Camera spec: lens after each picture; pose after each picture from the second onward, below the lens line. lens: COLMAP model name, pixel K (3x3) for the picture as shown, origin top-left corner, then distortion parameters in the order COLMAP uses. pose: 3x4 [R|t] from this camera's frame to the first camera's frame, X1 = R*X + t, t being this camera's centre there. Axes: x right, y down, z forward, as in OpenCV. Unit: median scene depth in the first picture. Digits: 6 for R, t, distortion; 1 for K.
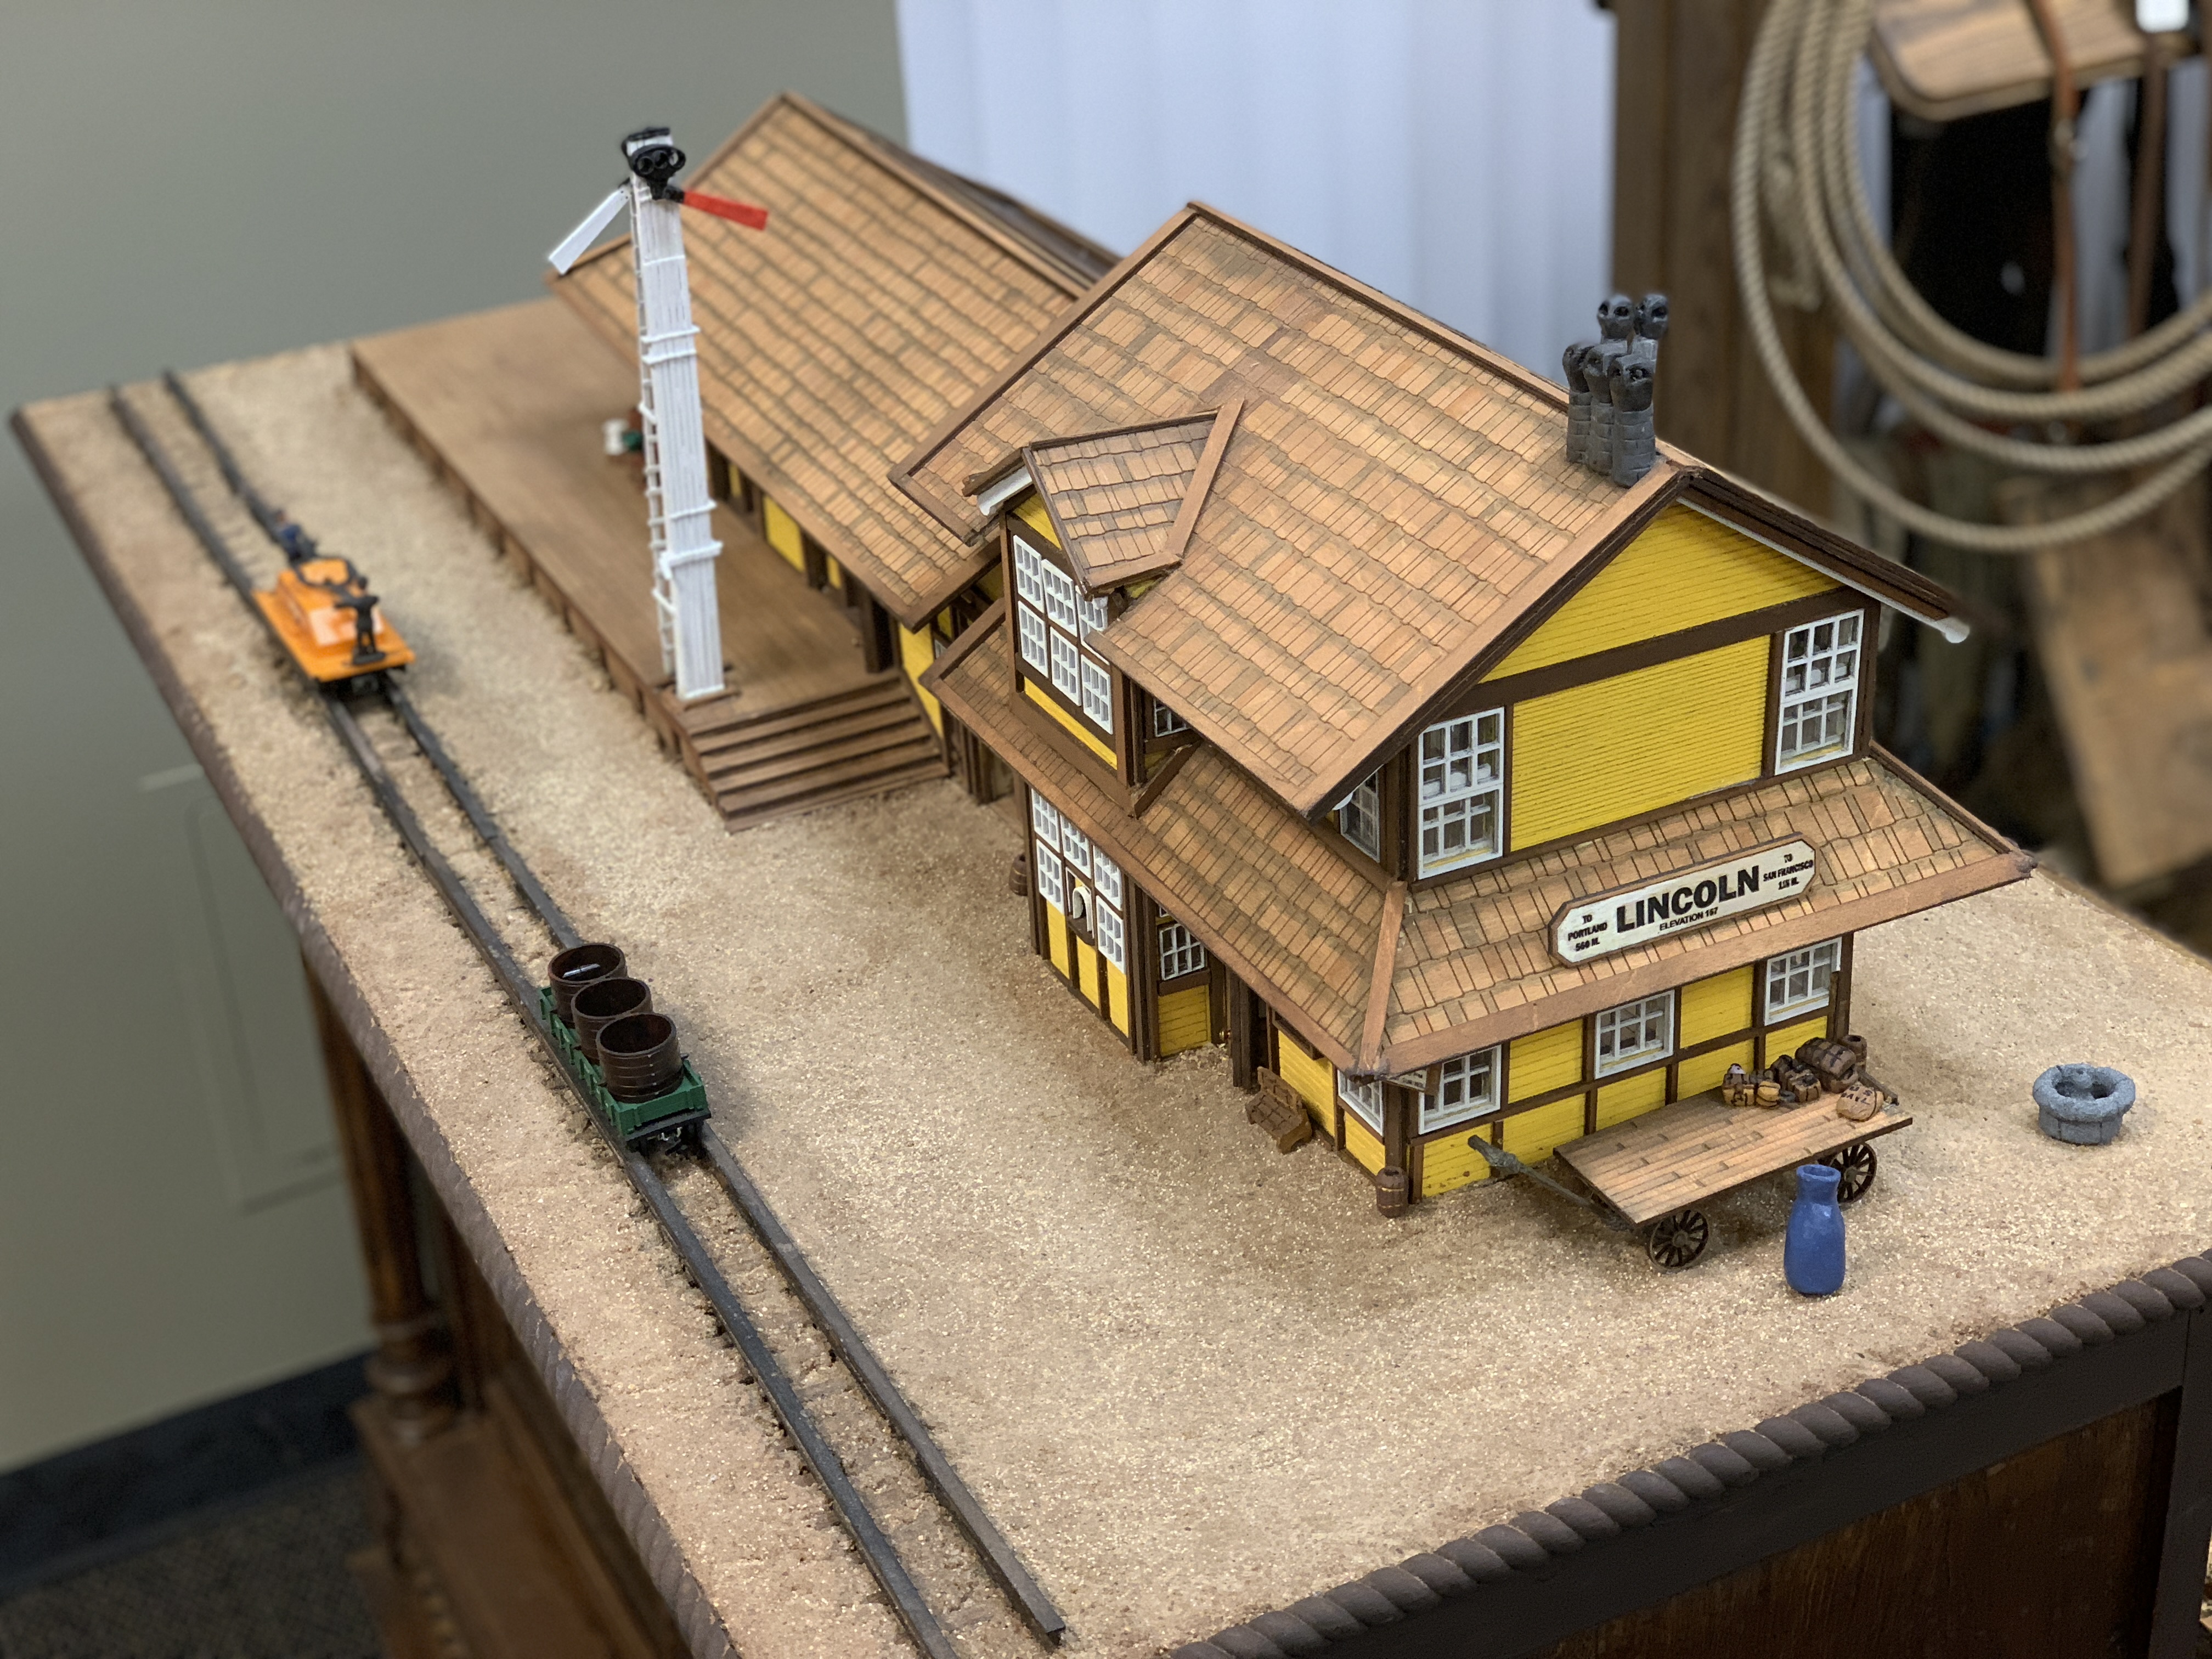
lens RADIAL K [[3305.3, 0, 1105.9], [0, 3305.3, 823.5], [0, 0, 1]] dist [0.072130, 0.000000]
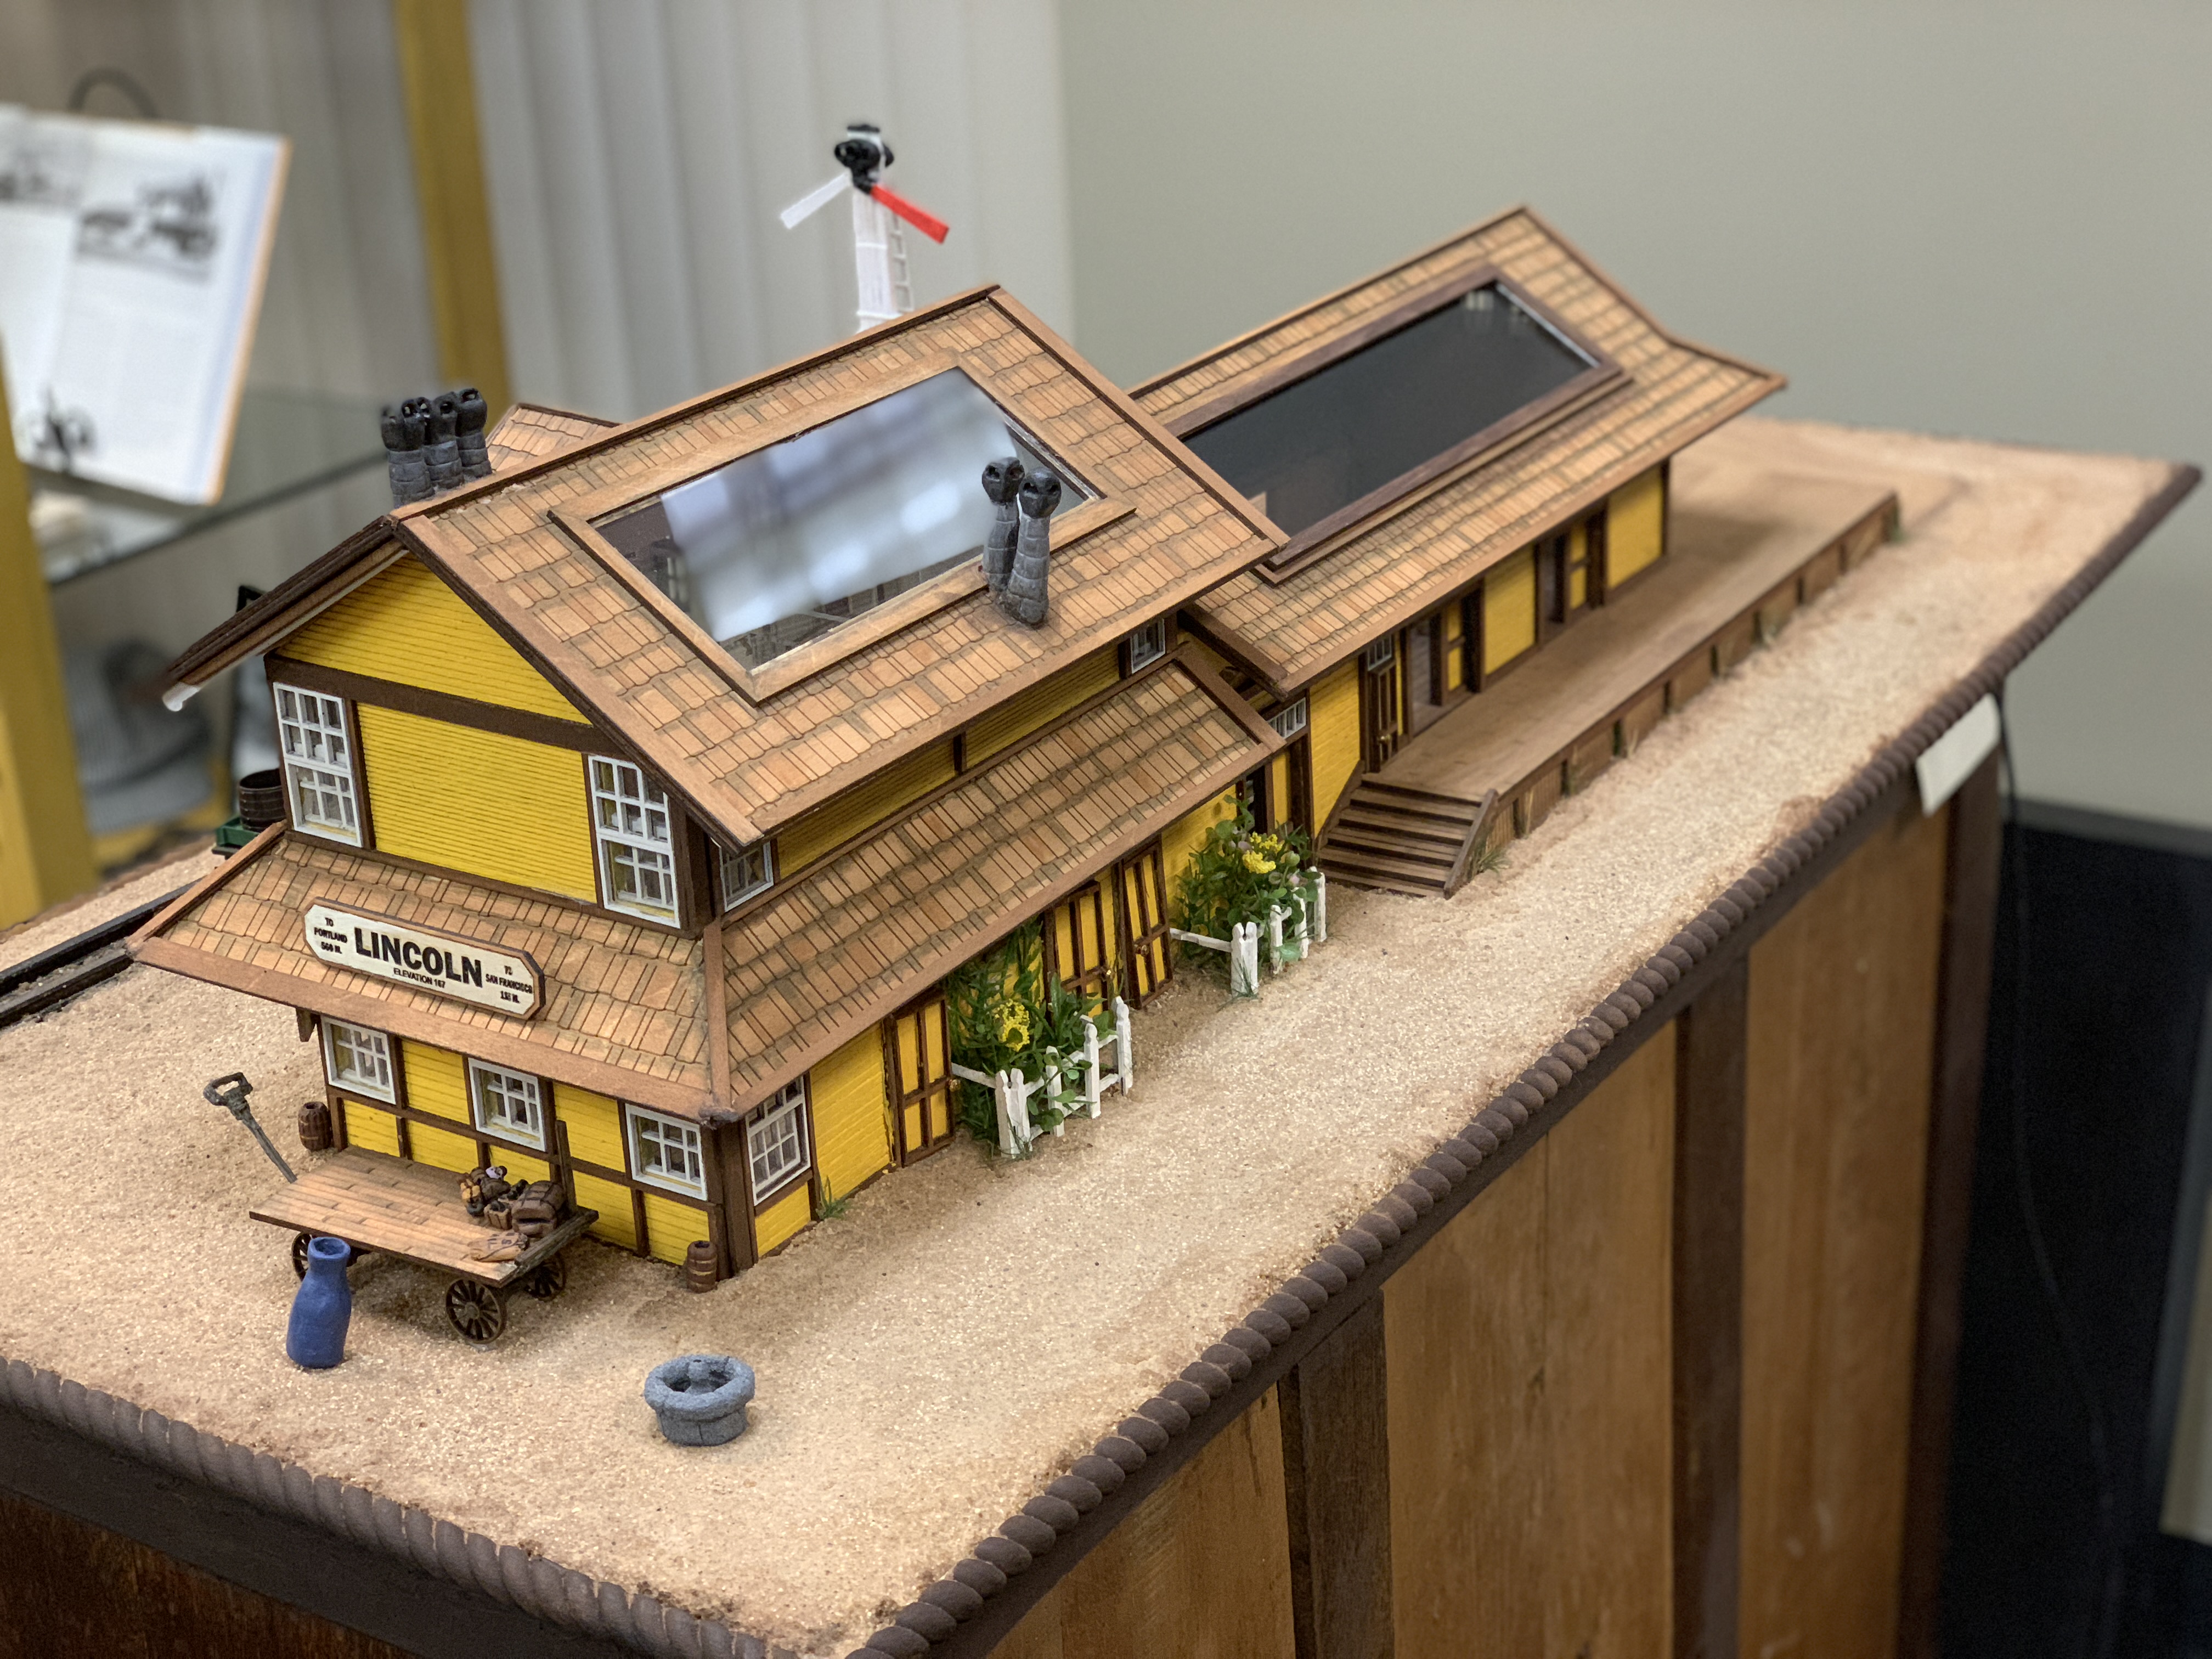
lens RADIAL K [[3305.3, 0, 1099.3], [0, 3305.3, 832.3], [0, 0, 1]] dist [0.072130, 0.000000]
pose [[0.509836, 0.359216, -0.781685, 1.040586], [-0.387876, 0.907034, 0.163835, -0.252750], [0.767867, 0.219668, 0.601769, 0.545714]]
